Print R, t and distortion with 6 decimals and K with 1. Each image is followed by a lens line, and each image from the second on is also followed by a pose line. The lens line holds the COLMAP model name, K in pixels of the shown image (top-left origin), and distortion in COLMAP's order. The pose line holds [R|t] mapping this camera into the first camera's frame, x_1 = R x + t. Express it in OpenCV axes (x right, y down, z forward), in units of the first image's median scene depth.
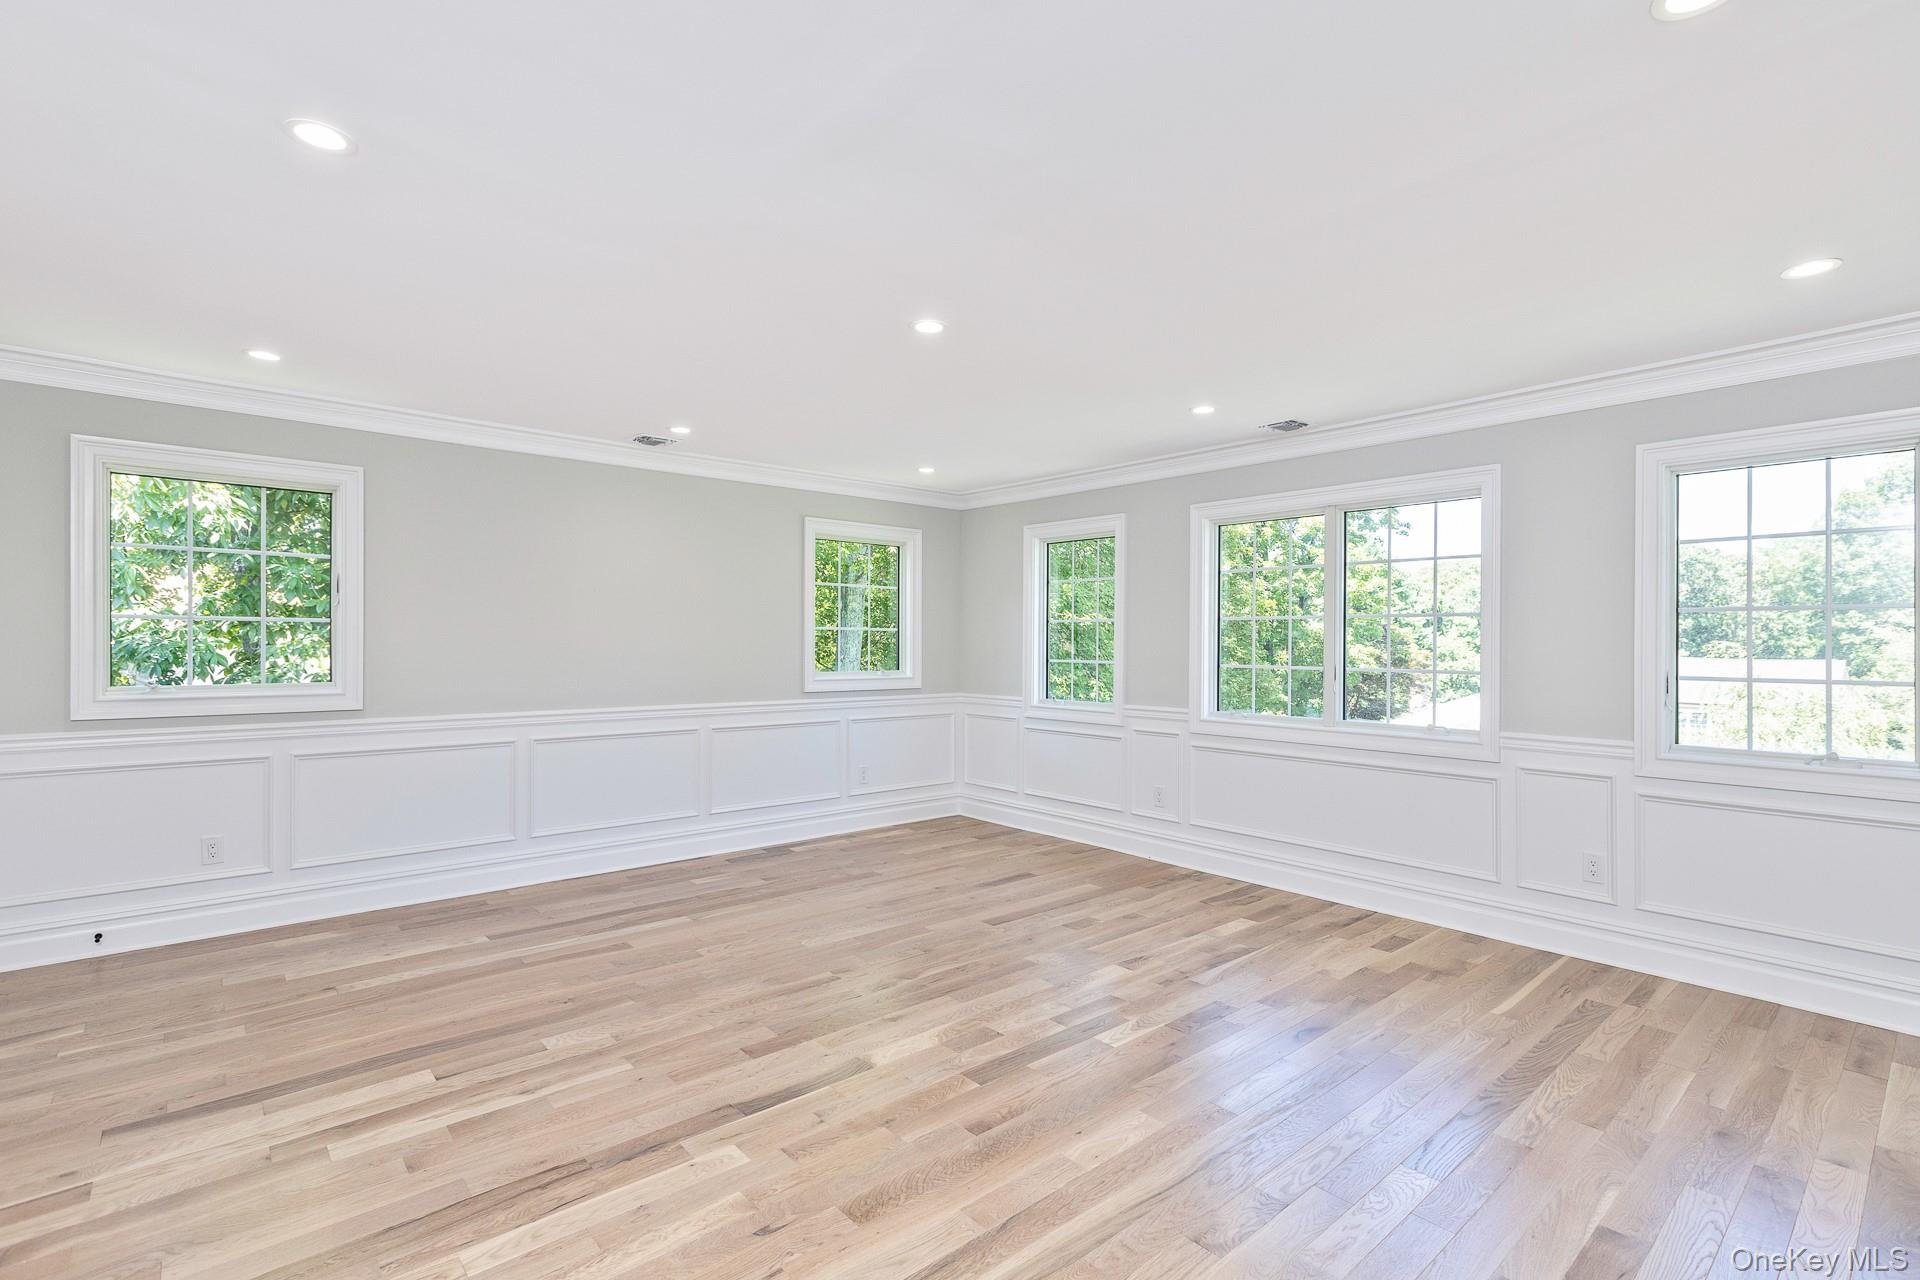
lens RADIAL K [[886.7, 0, 979.7], [0, 886.7, 639.9], [0, 0, 1]] dist [-0.002546, 0.000727]
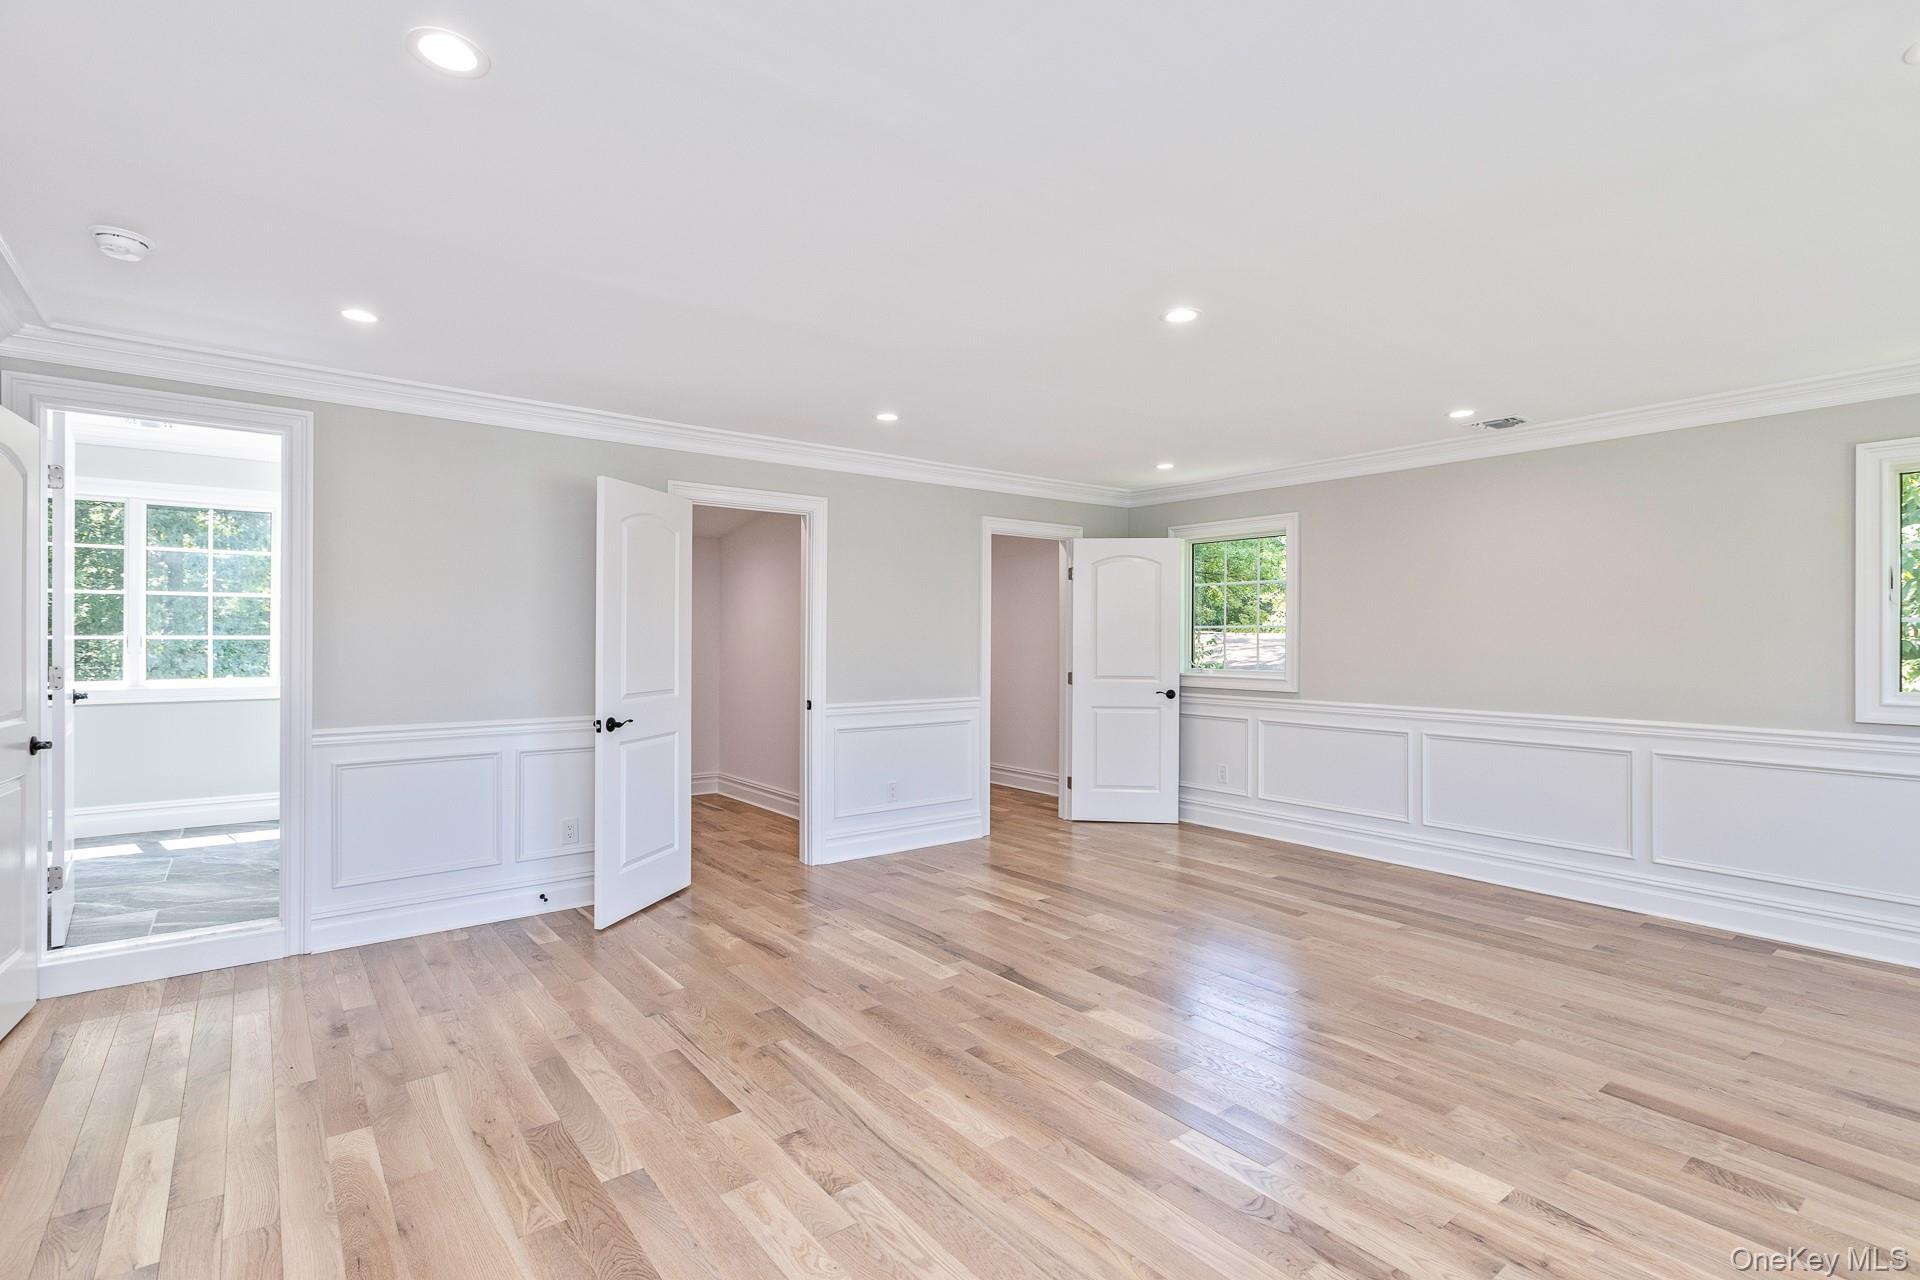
lens RADIAL K [[886.7, 0, 975.6], [0, 886.7, 646.5], [0, 0, 1]] dist [-0.002546, 0.000727]
pose [[-0.032955, 0.007310, -0.999430, 0.771556], [-0.002440, 0.999970, 0.007394, 0.007498], [0.999454, 0.002682, -0.032936, 0.690879]]
